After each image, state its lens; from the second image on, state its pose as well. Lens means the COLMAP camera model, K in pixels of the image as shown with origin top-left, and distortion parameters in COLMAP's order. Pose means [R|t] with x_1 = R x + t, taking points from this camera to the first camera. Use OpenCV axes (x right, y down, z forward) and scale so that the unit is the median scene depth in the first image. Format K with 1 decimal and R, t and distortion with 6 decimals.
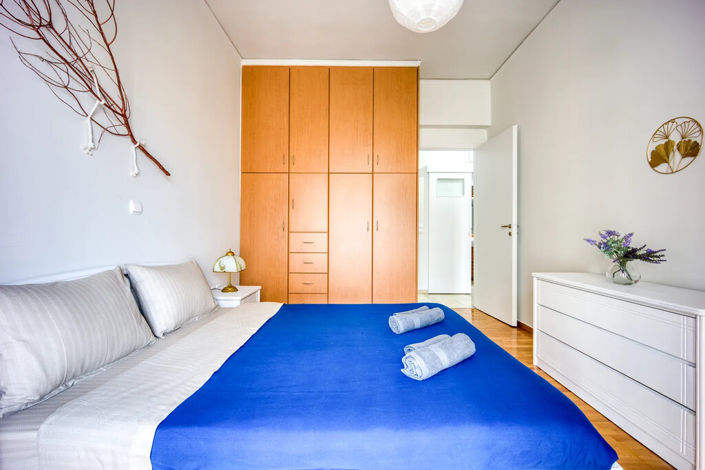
lens RADIAL K [[304.7, 0, 353.2], [0, 304.7, 235.4], [0, 0, 1]] dist [-0.013235, 0.004429]
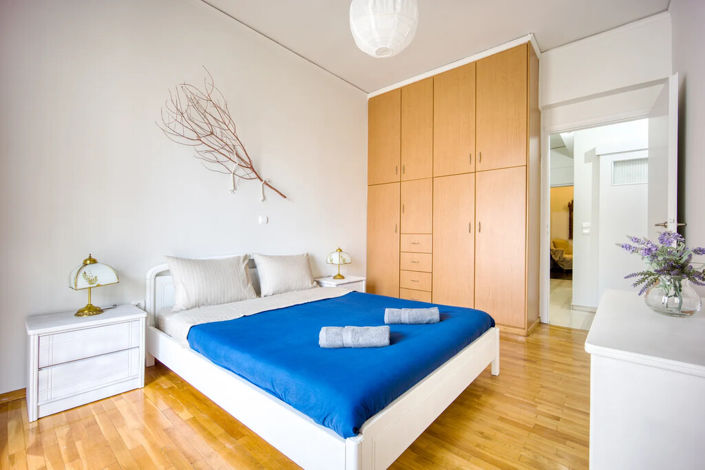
lens RADIAL K [[304.7, 0, 354.3], [0, 304.7, 233.6], [0, 0, 1]] dist [-0.013235, 0.004429]
pose [[0.759836, -0.001034, -0.650114, 0.397538], [-0.003964, 0.999973, -0.006223, -0.003431], [0.650102, 0.007305, 0.759812, 0.027619]]
